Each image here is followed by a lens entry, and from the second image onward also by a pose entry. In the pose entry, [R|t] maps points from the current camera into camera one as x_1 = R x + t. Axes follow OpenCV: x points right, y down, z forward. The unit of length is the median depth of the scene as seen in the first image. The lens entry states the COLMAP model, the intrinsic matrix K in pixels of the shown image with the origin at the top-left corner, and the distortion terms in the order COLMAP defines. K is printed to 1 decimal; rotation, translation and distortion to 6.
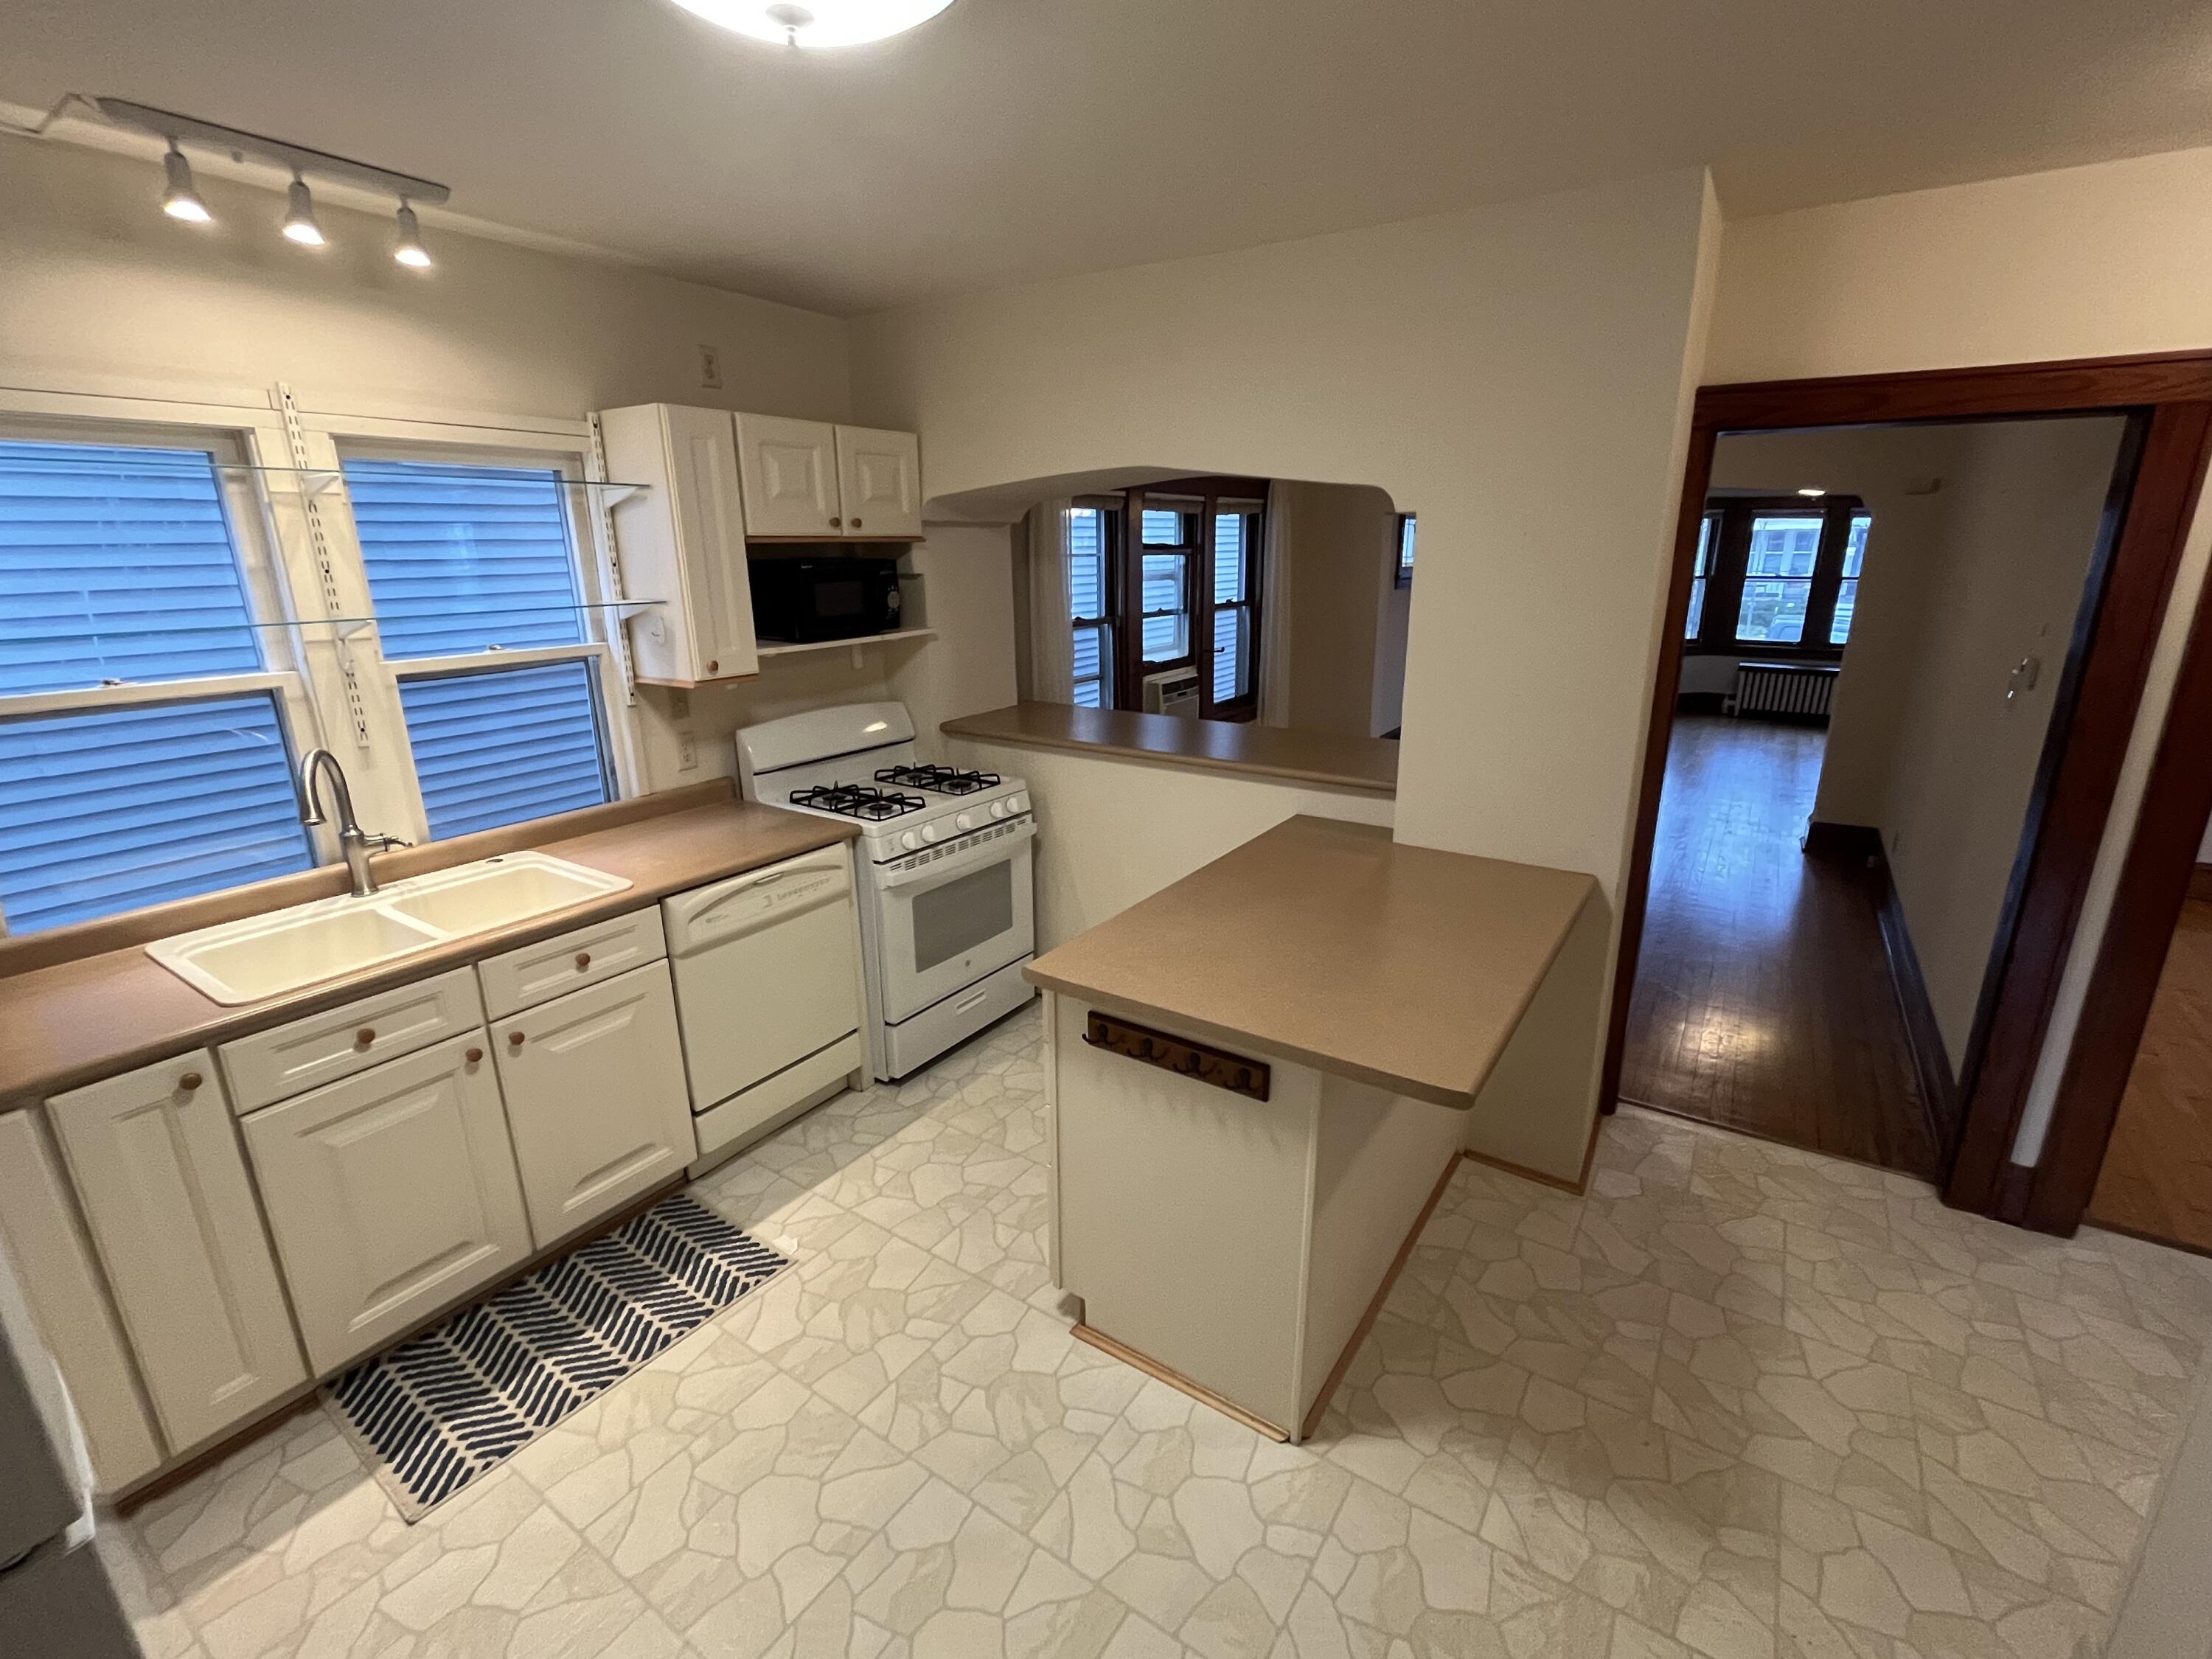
lens RADIAL K [[986.3, 0, 1096.7], [0, 986.3, 835.7], [0, 0, 1]] dist [-0.002022, -0.002207]
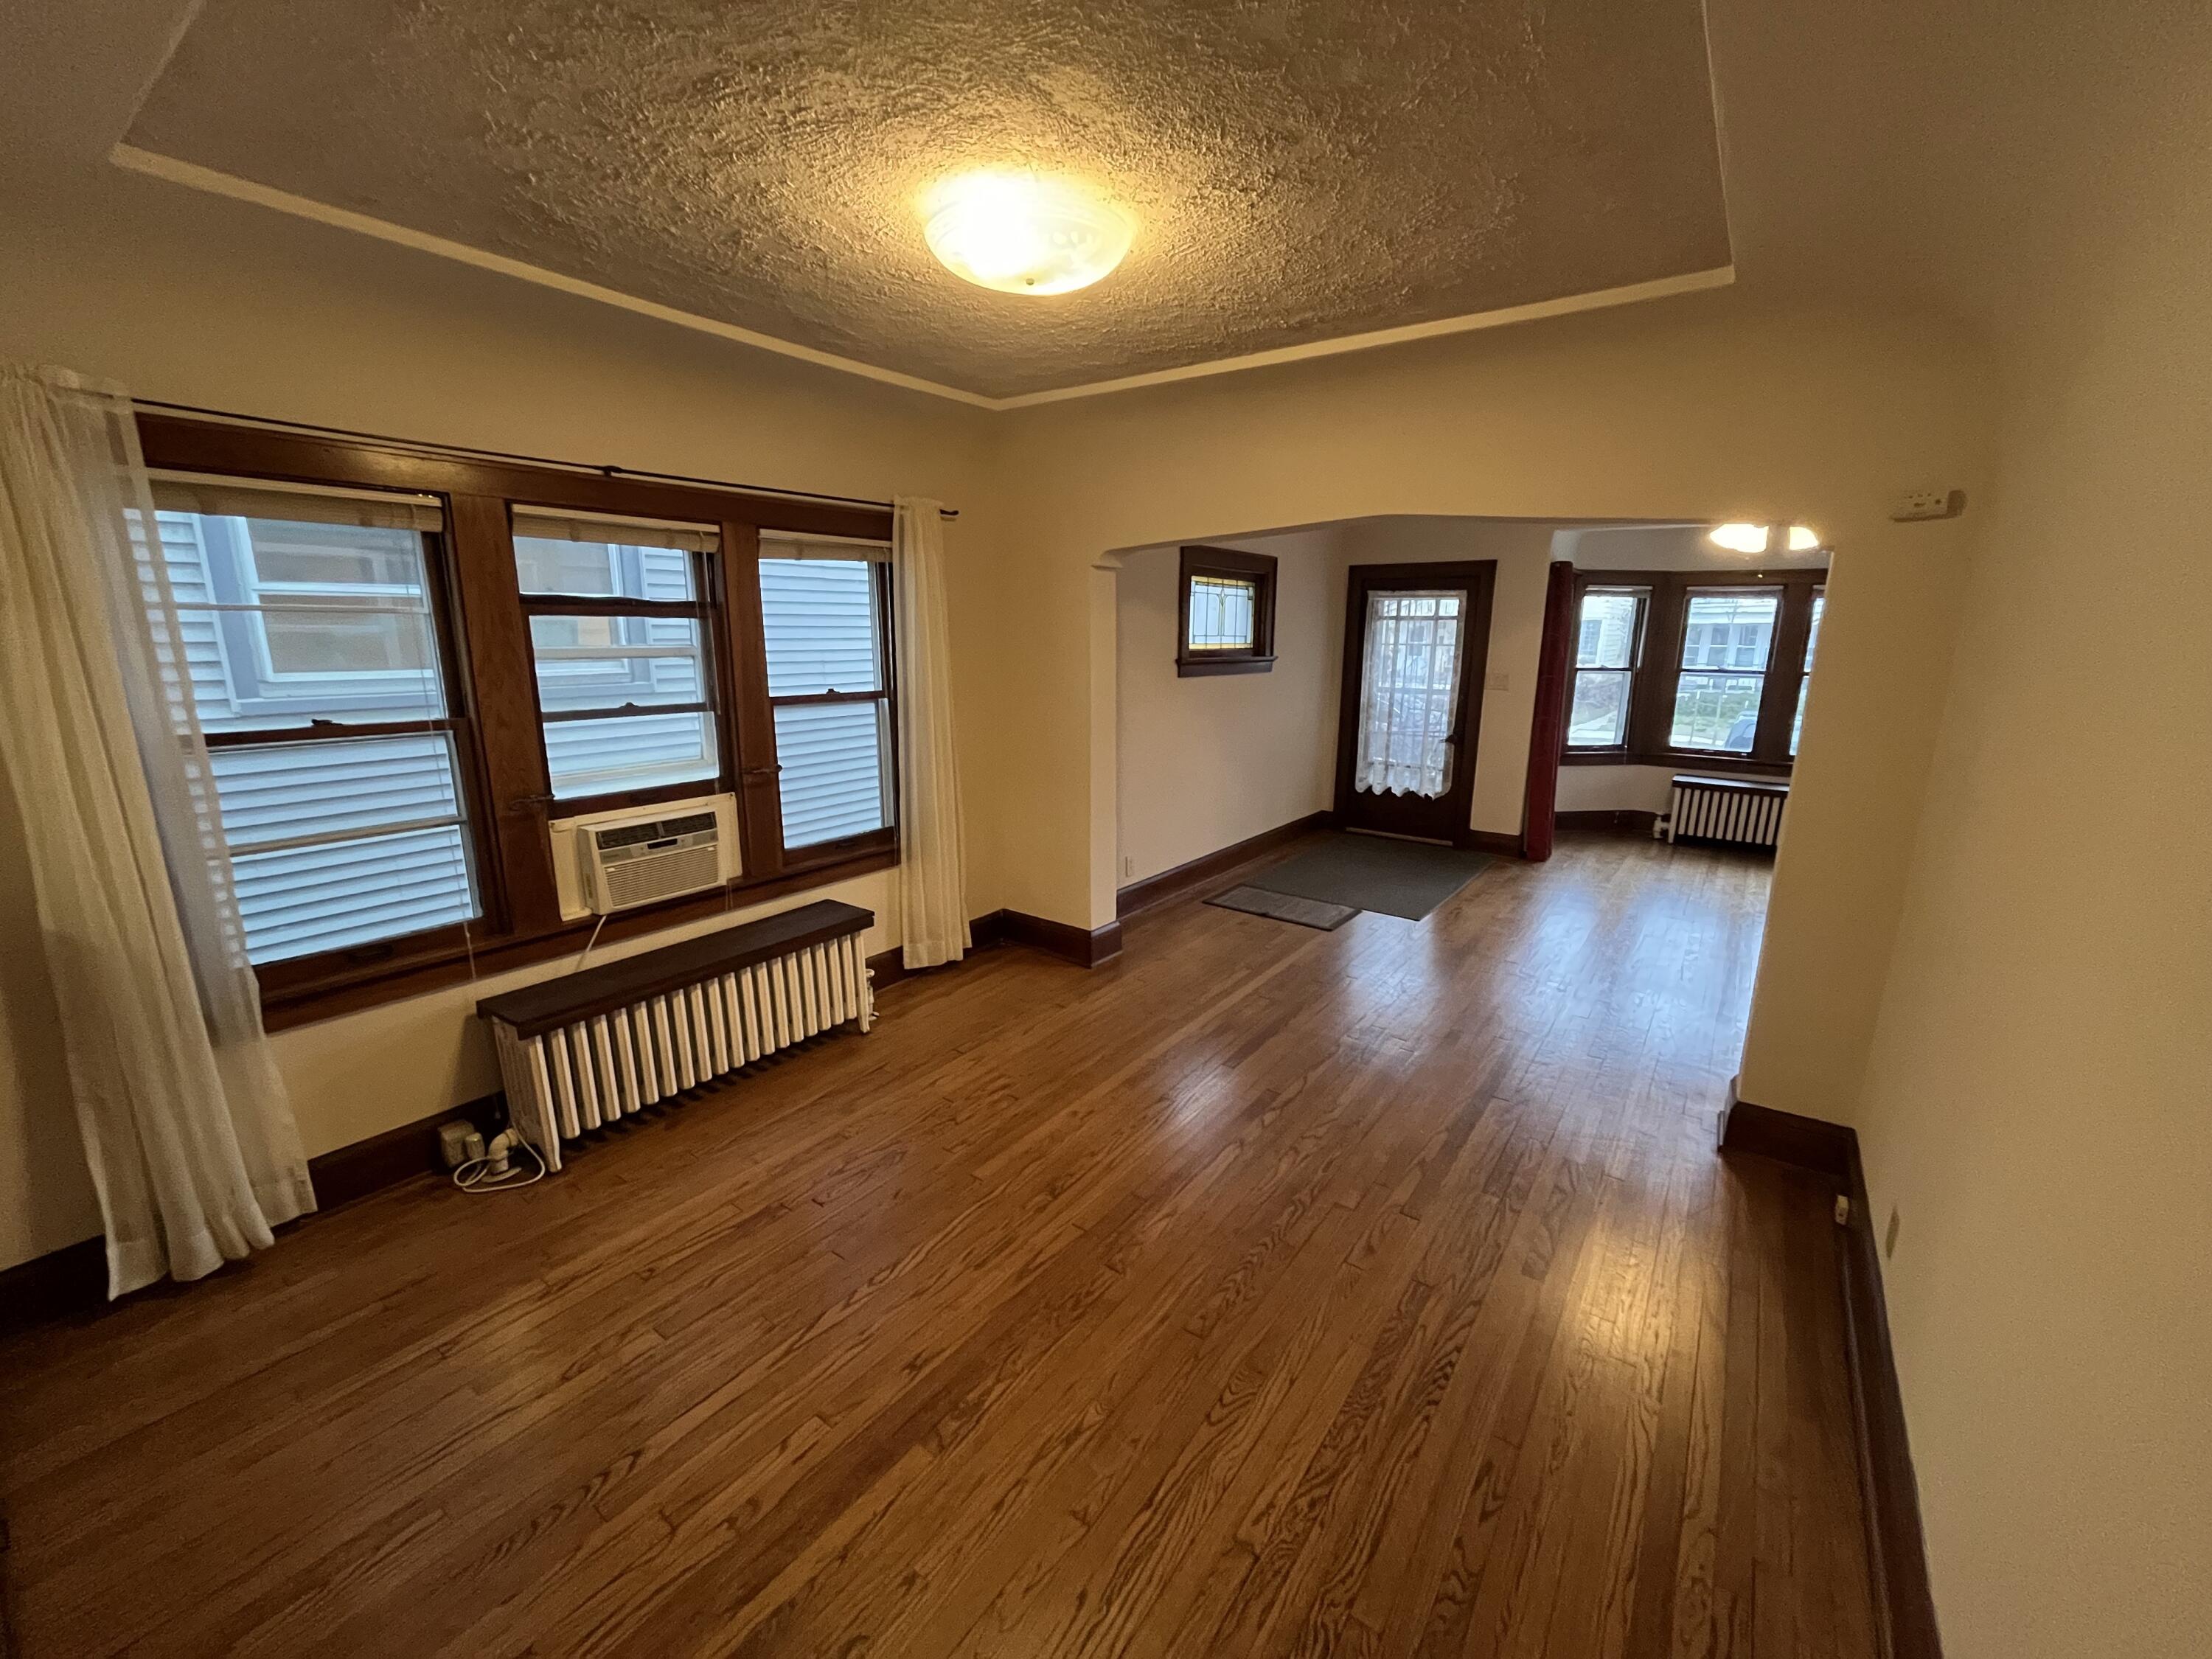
lens RADIAL K [[882.3, 0, 1107.9], [0, 882.3, 834.3], [0, 0, 1]] dist [-0.005224, -0.000483]
pose [[0.999037, 0.026128, -0.035249, 0.773563], [-0.028173, 0.997869, -0.058850, -0.257608], [0.033636, 0.059787, 0.997644, 0.965055]]
